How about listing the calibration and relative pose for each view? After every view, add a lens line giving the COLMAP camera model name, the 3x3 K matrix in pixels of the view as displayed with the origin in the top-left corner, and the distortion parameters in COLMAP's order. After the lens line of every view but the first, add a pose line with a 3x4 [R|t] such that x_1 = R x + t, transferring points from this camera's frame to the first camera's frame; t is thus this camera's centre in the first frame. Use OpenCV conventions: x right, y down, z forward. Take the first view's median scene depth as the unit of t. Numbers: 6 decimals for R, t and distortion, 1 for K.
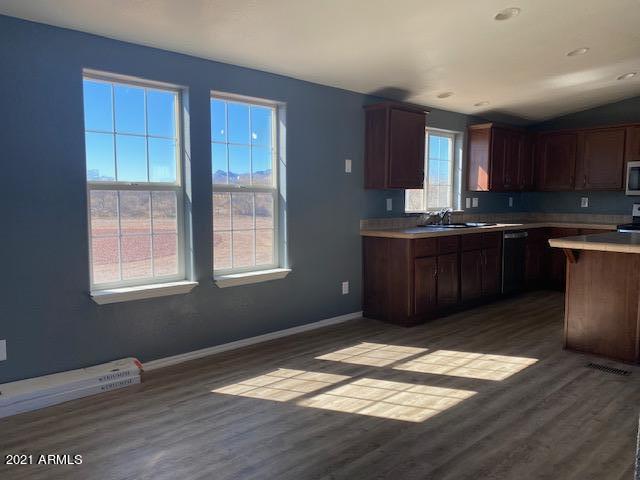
lens RADIAL K [[487.1, 0, 320.5], [0, 487.1, 233.9], [0, 0, 1]] dist [0.081525, -0.115418]
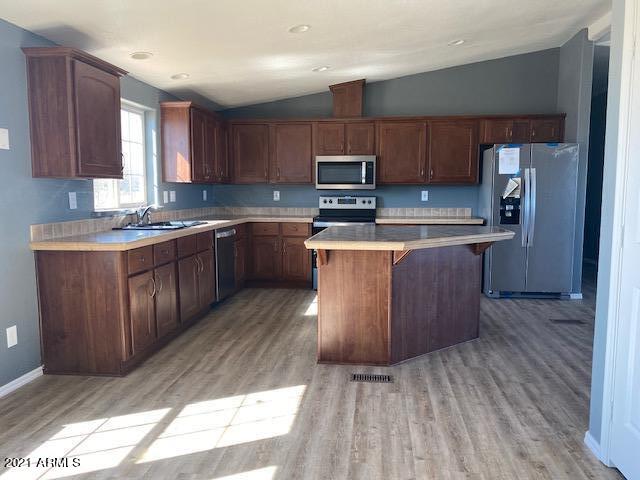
lens RADIAL K [[487.1, 0, 320.5], [0, 487.1, 233.9], [0, 0, 1]] dist [0.081525, -0.115418]
pose [[0.762165, -0.059171, 0.644673, -0.044108], [0.048373, 0.998236, 0.034433, -0.020926], [-0.645573, 0.004941, 0.763683, 0.250783]]
